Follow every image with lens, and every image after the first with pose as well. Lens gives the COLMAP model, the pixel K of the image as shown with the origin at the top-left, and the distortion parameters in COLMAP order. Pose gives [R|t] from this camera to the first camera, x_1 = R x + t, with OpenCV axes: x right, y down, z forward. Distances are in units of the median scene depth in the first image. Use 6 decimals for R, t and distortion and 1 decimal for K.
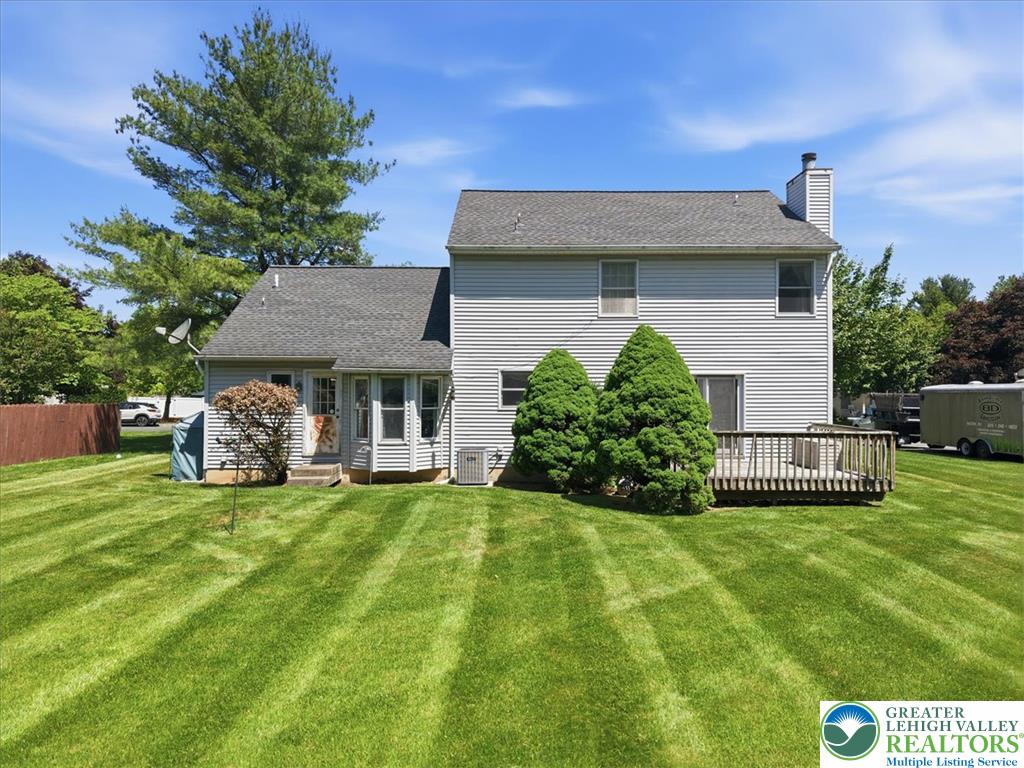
lens RADIAL K [[686.0, 0, 509.9], [0, 686.0, 378.5], [0, 0, 1]] dist [0.034209, -0.001697]
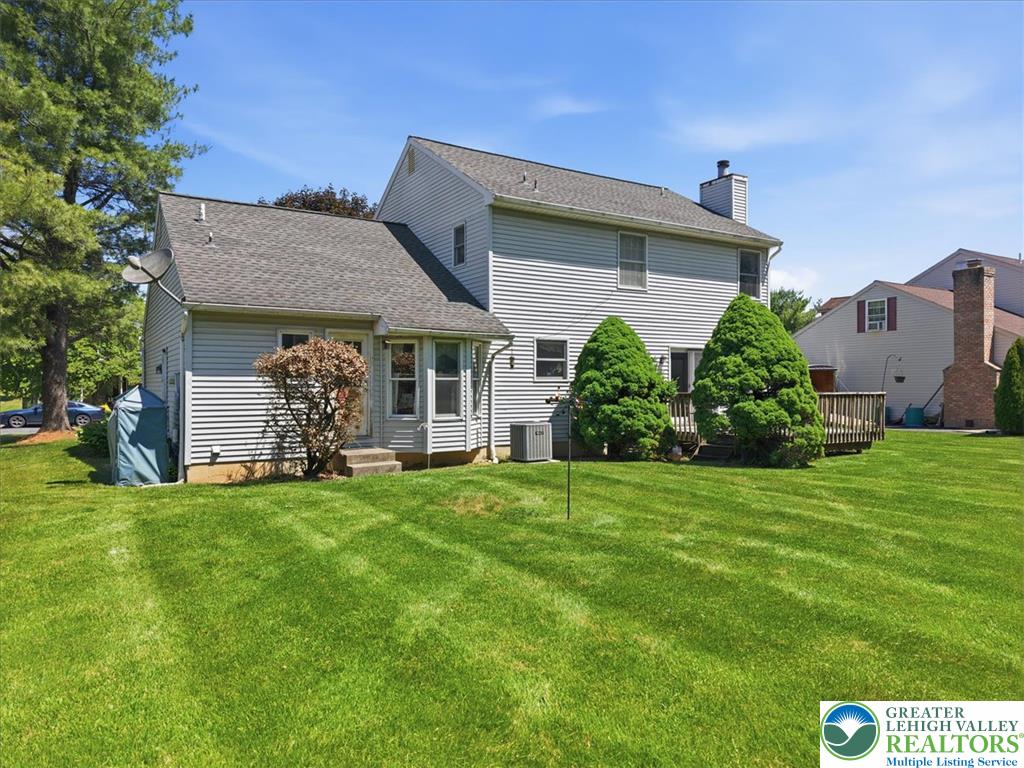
lens RADIAL K [[686.0, 0, 511.1], [0, 686.0, 388.0], [0, 0, 1]] dist [0.034209, -0.001697]
pose [[0.851813, -0.005533, 0.523817, -0.546298], [-0.003410, 0.999864, 0.016106, 0.041359], [-0.523835, -0.015505, 0.851678, 0.235078]]
